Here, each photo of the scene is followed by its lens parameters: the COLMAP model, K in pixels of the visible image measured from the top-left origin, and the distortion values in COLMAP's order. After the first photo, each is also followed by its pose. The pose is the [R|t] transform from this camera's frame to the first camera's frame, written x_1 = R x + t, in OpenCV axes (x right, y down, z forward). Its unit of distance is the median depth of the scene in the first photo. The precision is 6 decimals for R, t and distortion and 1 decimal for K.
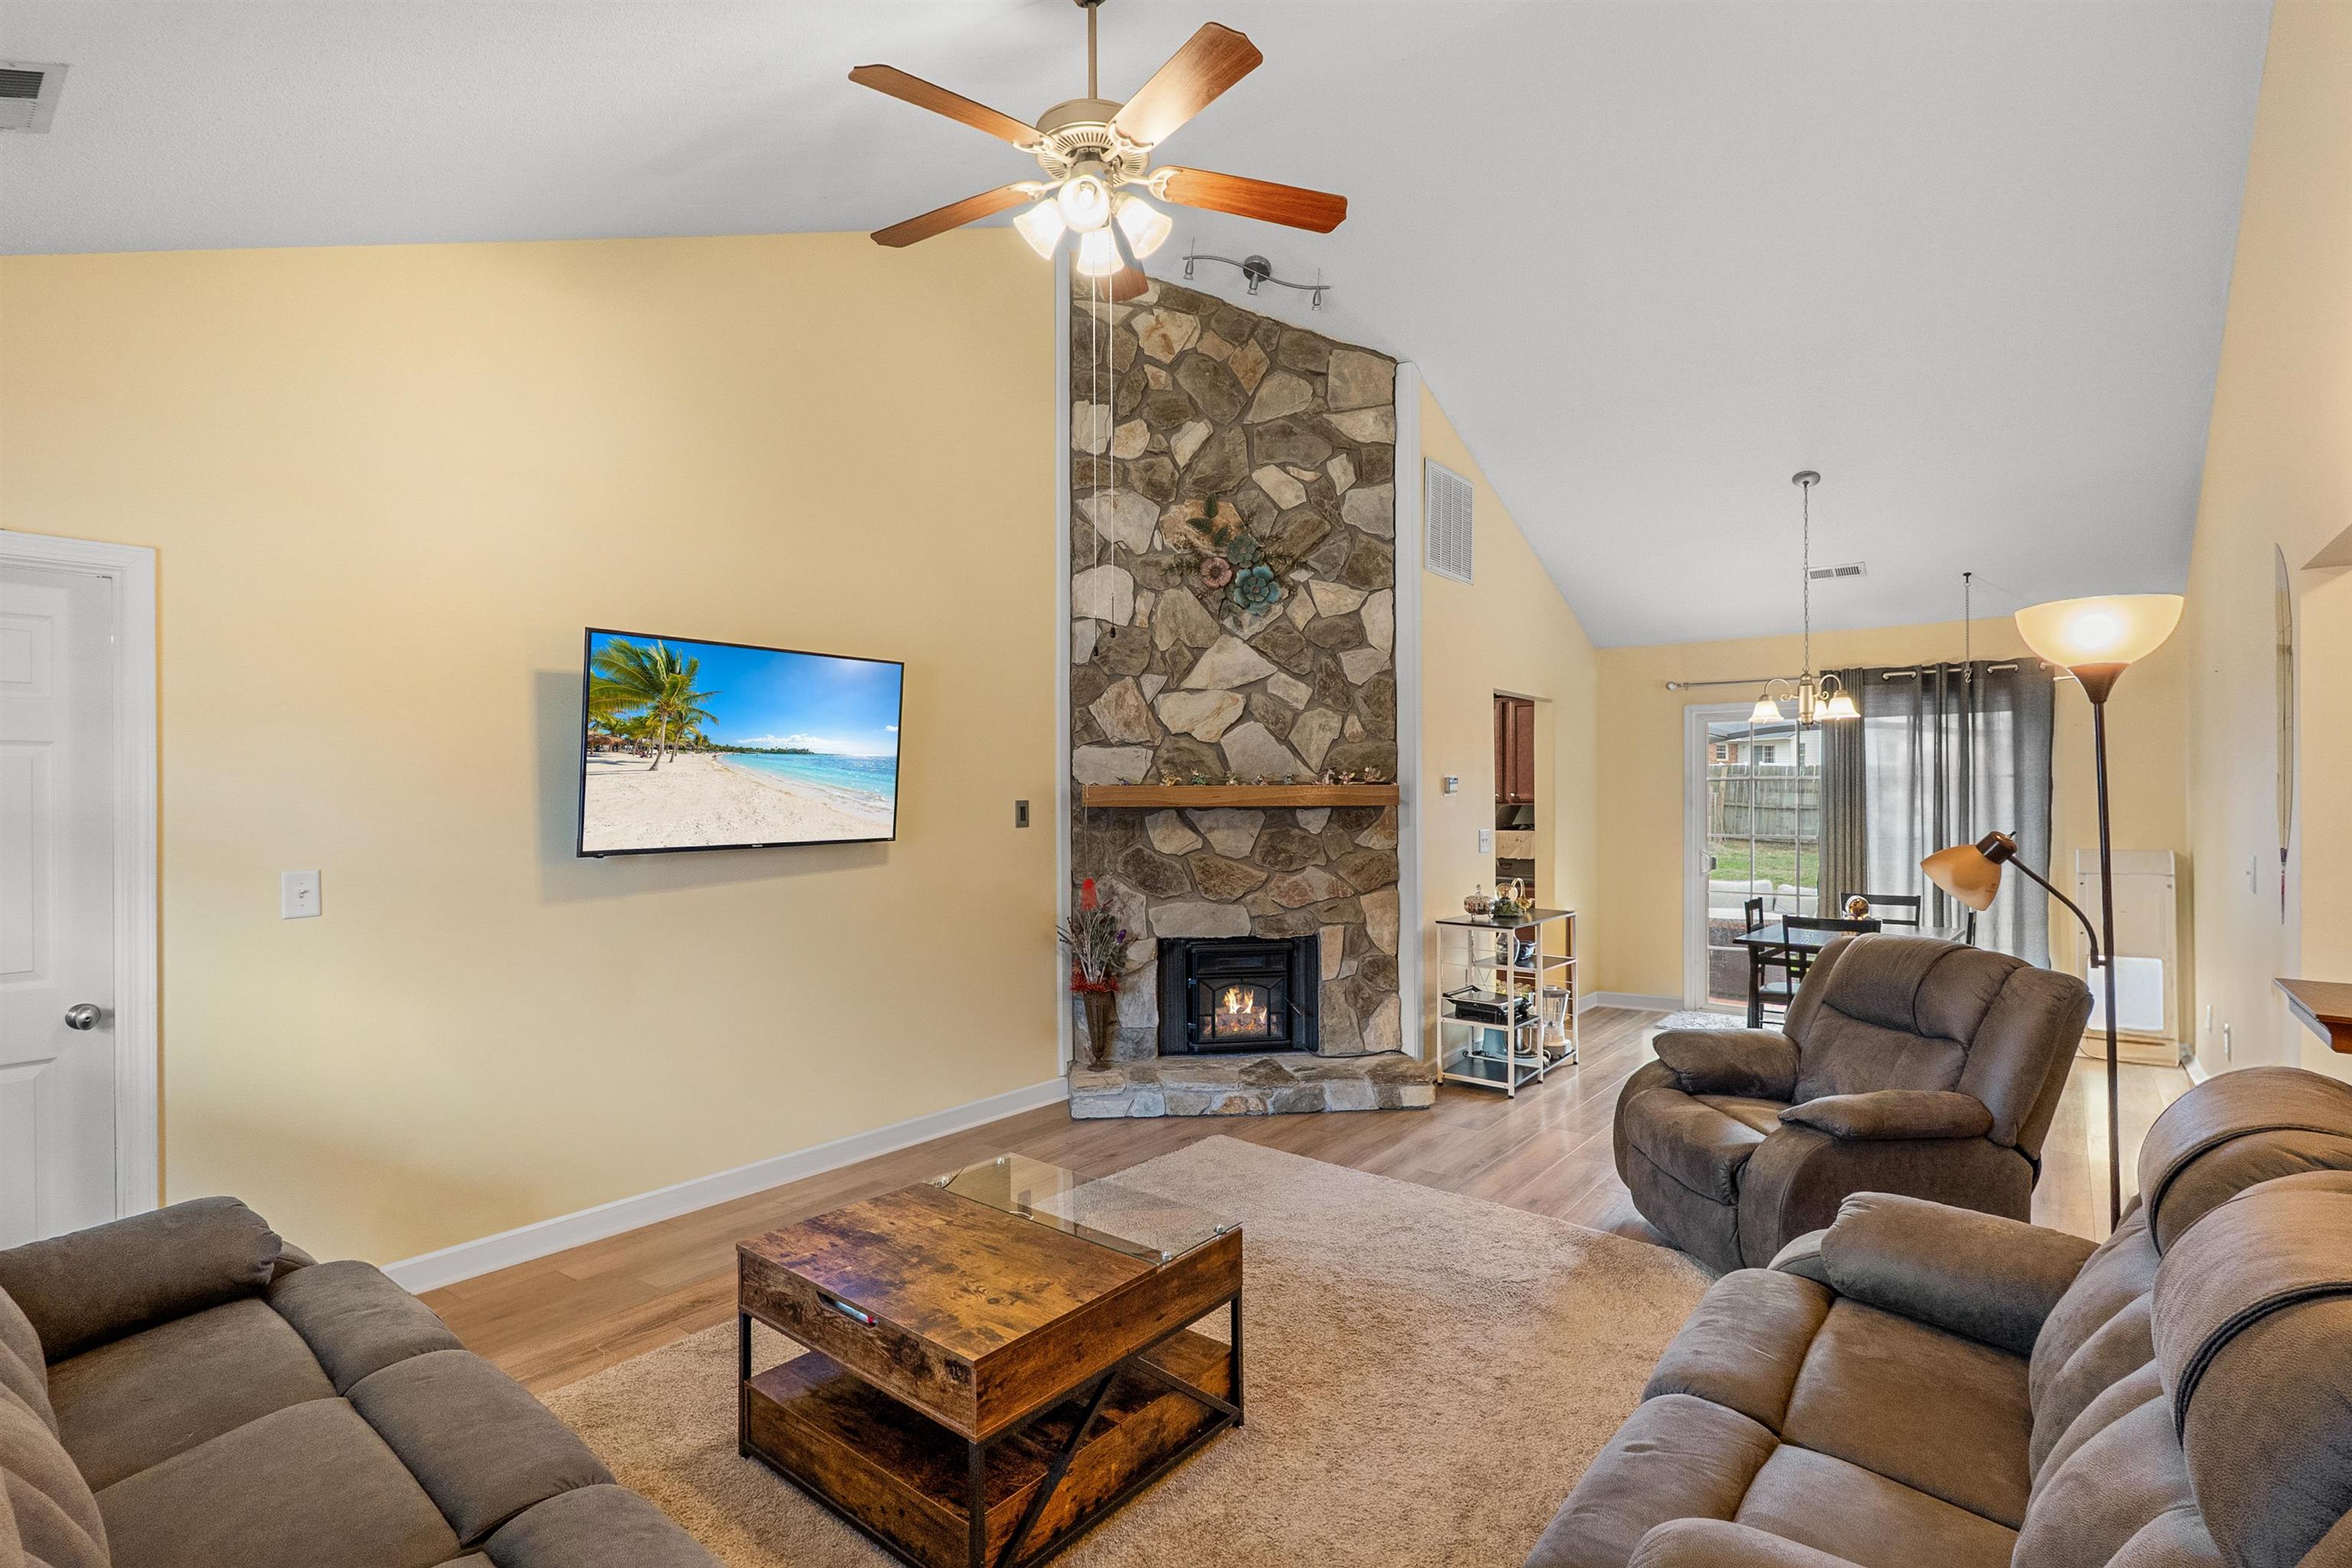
lens RADIAL K [[1080.4, 0, 1179.6], [0, 1080.4, 792.7], [0, 0, 1]] dist [-0.010958, 0.001233]
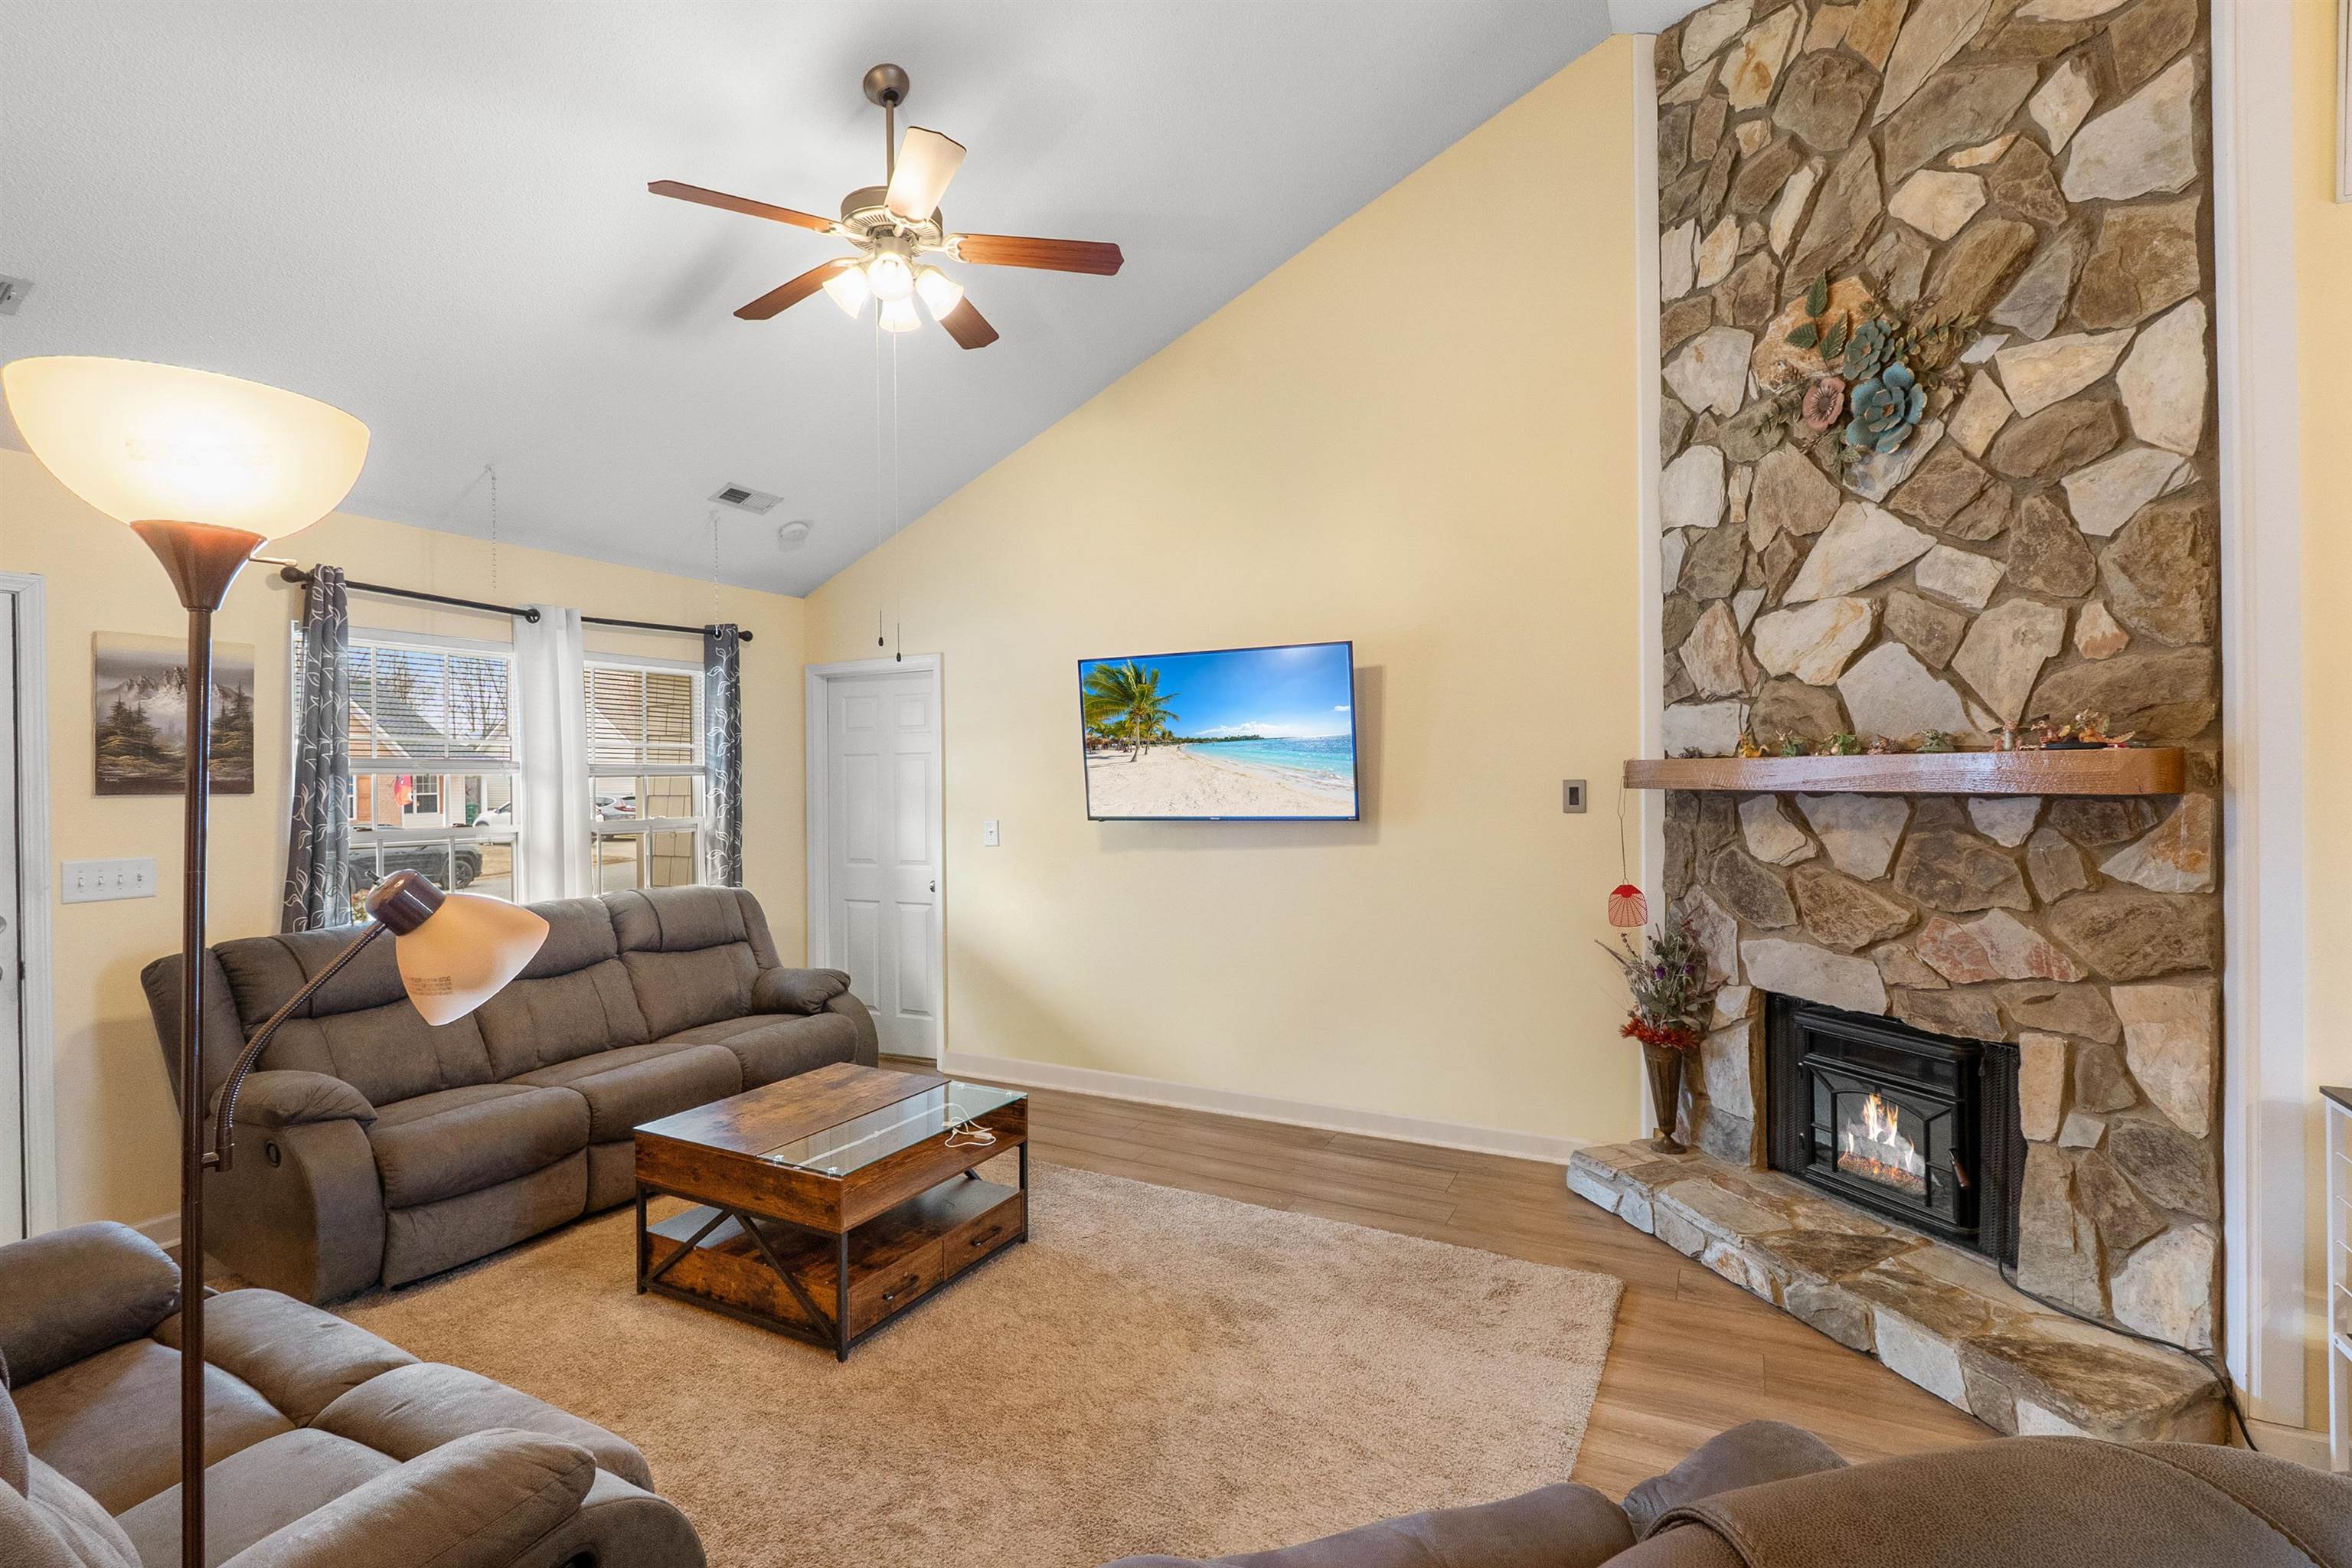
lens RADIAL K [[1080.4, 0, 1175.2], [0, 1080.4, 780.2], [0, 0, 1]] dist [-0.010958, 0.001233]
pose [[0.196815, 0.006342, -0.980420, 0.553614], [0.013321, 0.999869, 0.009142, -0.003645], [0.980350, -0.014859, 0.196705, 0.521695]]
